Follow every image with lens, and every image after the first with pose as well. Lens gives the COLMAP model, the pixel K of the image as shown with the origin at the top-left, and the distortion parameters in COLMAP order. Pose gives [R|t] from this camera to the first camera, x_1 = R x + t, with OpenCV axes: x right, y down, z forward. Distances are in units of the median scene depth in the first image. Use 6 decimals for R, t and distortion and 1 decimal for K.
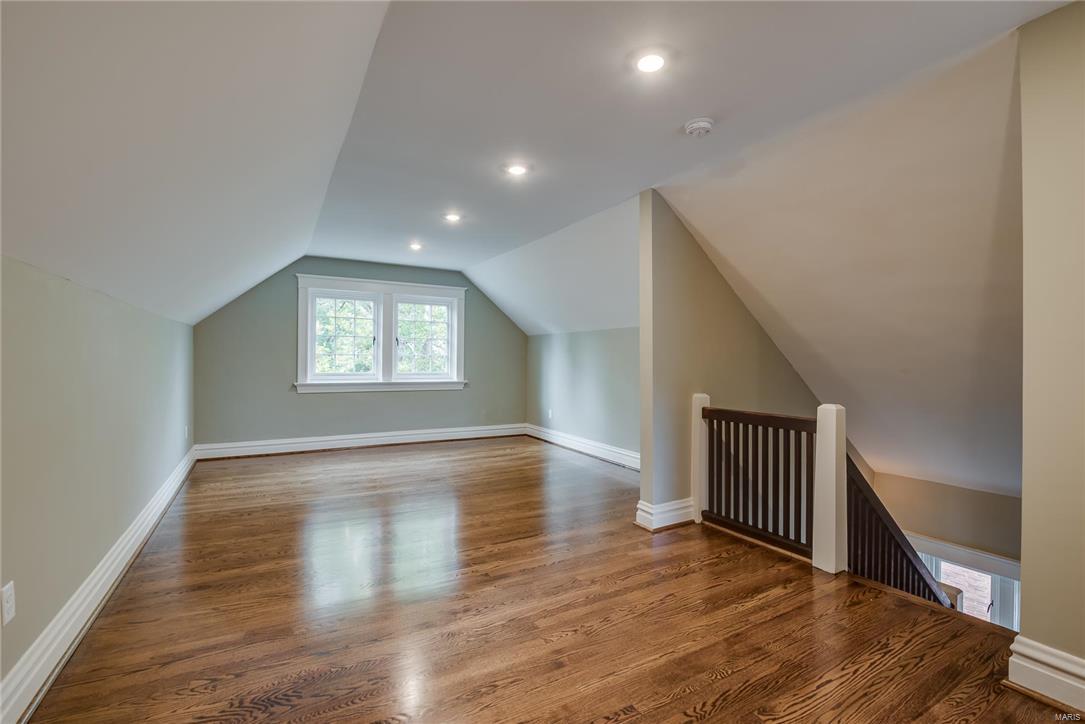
lens RADIAL K [[474.6, 0, 542.5], [0, 474.6, 362.0], [0, 0, 1]] dist [-0.000697, -0.000127]
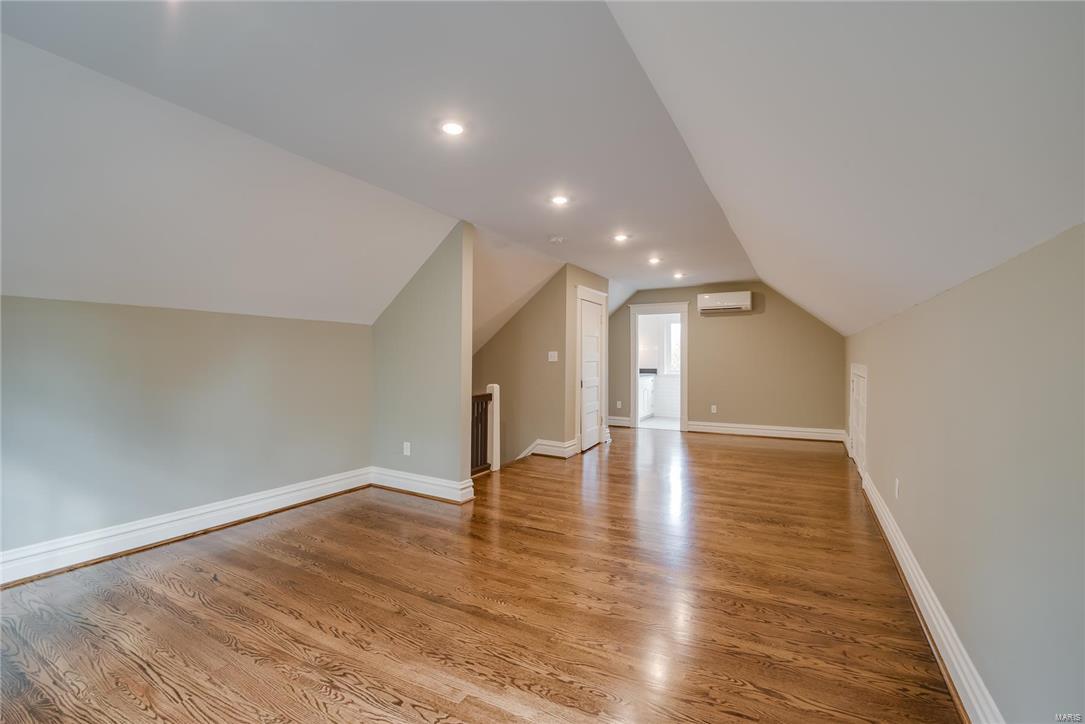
lens RADIAL K [[474.6, 0, 542.5], [0, 474.6, 362.0], [0, 0, 1]] dist [-0.000697, -0.000127]
pose [[-0.515172, -0.009763, 0.857031, -1.079658], [0.000740, 0.999930, 0.011835, -0.020684], [-0.857086, 0.006731, -0.515129, 1.721859]]
